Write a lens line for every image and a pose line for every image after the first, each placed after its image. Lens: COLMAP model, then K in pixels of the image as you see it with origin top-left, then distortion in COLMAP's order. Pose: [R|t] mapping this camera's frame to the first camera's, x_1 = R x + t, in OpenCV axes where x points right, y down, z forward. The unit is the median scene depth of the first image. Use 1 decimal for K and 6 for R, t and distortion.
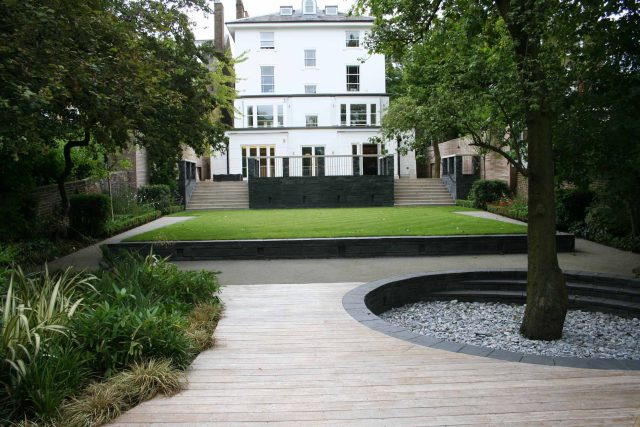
lens RADIAL K [[526.2, 0, 320.0], [0, 526.2, 213.5], [0, 0, 1]] dist [-0.076822, 0.004668]
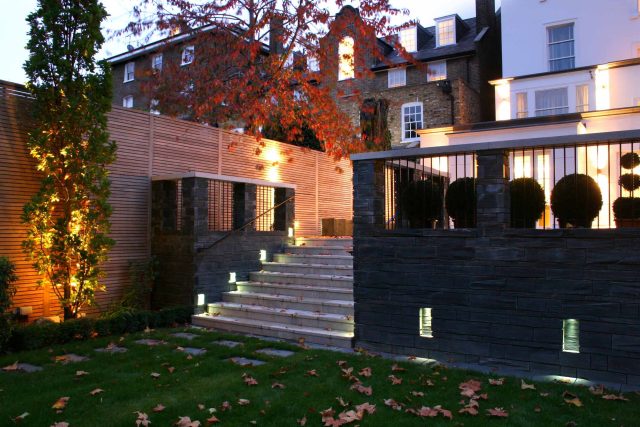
lens RADIAL K [[526.2, 0, 320.0], [0, 526.2, 213.5], [0, 0, 1]] dist [-0.076822, 0.004668]
pose [[0.816144, 0.000696, -0.577848, 0.008722], [-0.050434, 0.996269, -0.070033, -0.051959], [0.575644, 0.086300, 0.813134, 0.706875]]
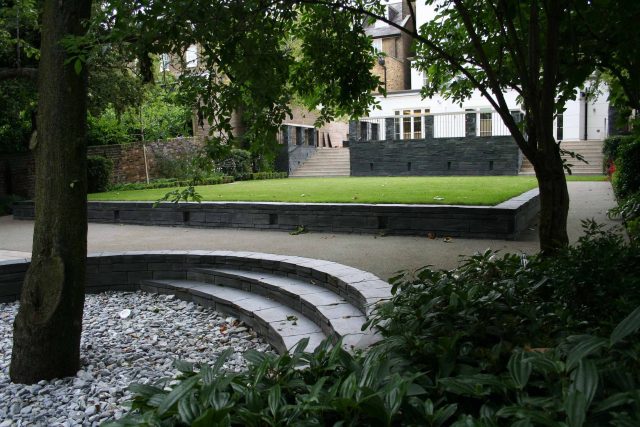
lens RADIAL K [[533.6, 0, 320.0], [0, 533.6, 213.5], [0, 0, 1]] dist [-0.143718, 0.000068]
pose [[0.874631, 0.041046, -0.483049, 0.240748], [-0.019790, 0.998602, 0.049021, 0.009298], [0.484386, -0.033315, 0.874220, 0.170601]]
